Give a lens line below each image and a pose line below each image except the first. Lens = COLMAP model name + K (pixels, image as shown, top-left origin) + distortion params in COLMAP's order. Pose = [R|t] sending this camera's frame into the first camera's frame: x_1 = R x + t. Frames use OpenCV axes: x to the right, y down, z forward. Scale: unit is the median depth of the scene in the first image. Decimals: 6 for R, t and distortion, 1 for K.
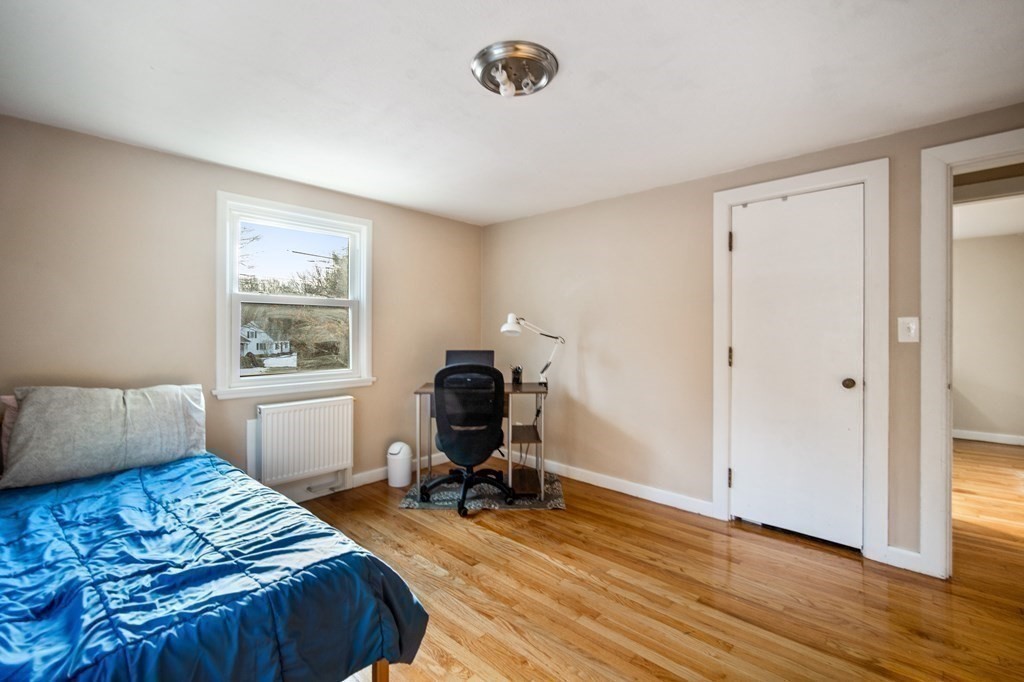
lens RADIAL K [[448.6, 0, 508.9], [0, 448.6, 331.9], [0, 0, 1]] dist [-0.001941, -0.000226]
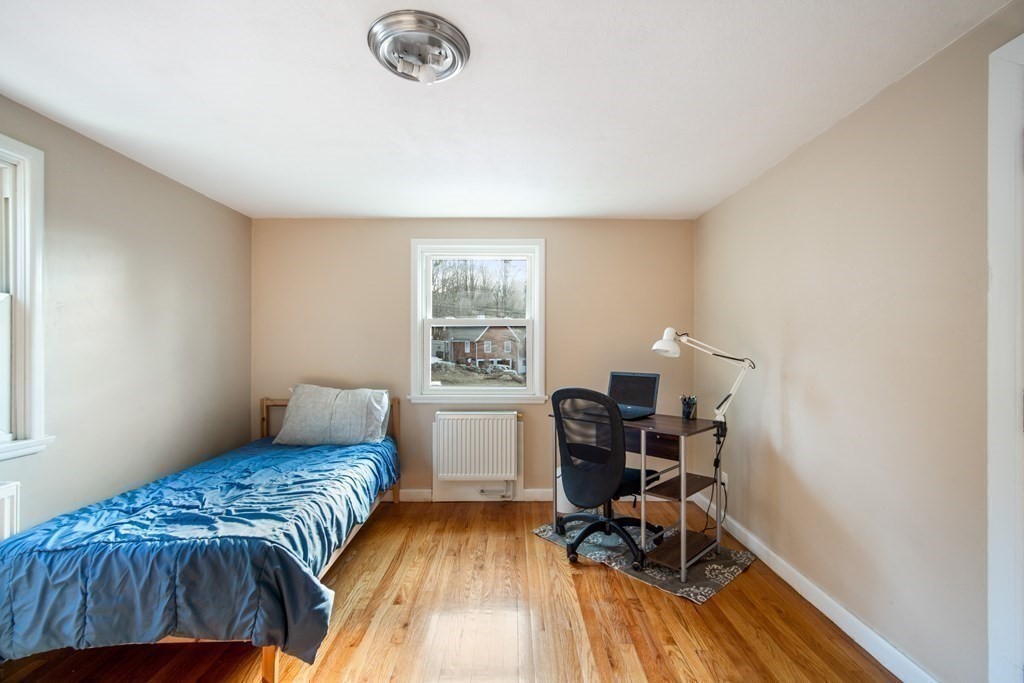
lens RADIAL K [[449.1, 0, 508.8], [0, 449.1, 347.8], [0, 0, 1]] dist [0.002296, 0.000248]
pose [[0.688037, 0.000400, -0.725676, 0.574580], [-0.003450, 0.999990, -0.002720, -0.004100], [0.725668, 0.004375, 0.688031, 0.398656]]
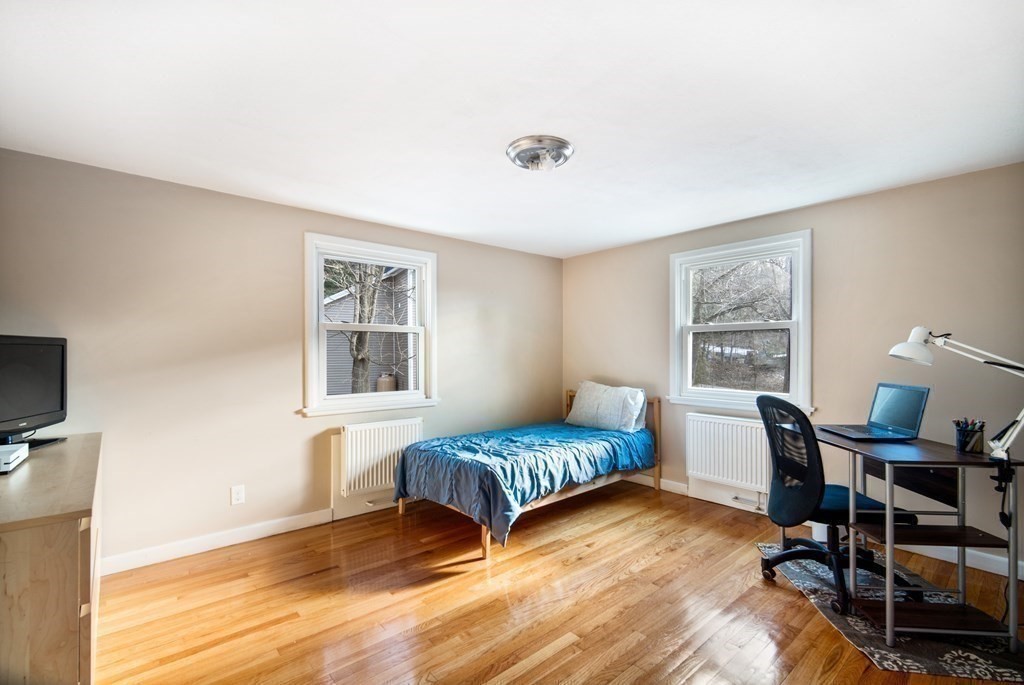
lens RADIAL K [[447.3, 0, 511.6], [0, 447.3, 355.0], [0, 0, 1]] dist [0.001293, 0.000445]
pose [[-0.094871, 0.005567, -0.995474, 0.983121], [-0.004030, 0.999974, 0.005976, -0.006572], [0.995481, 0.004578, -0.094846, 0.785887]]
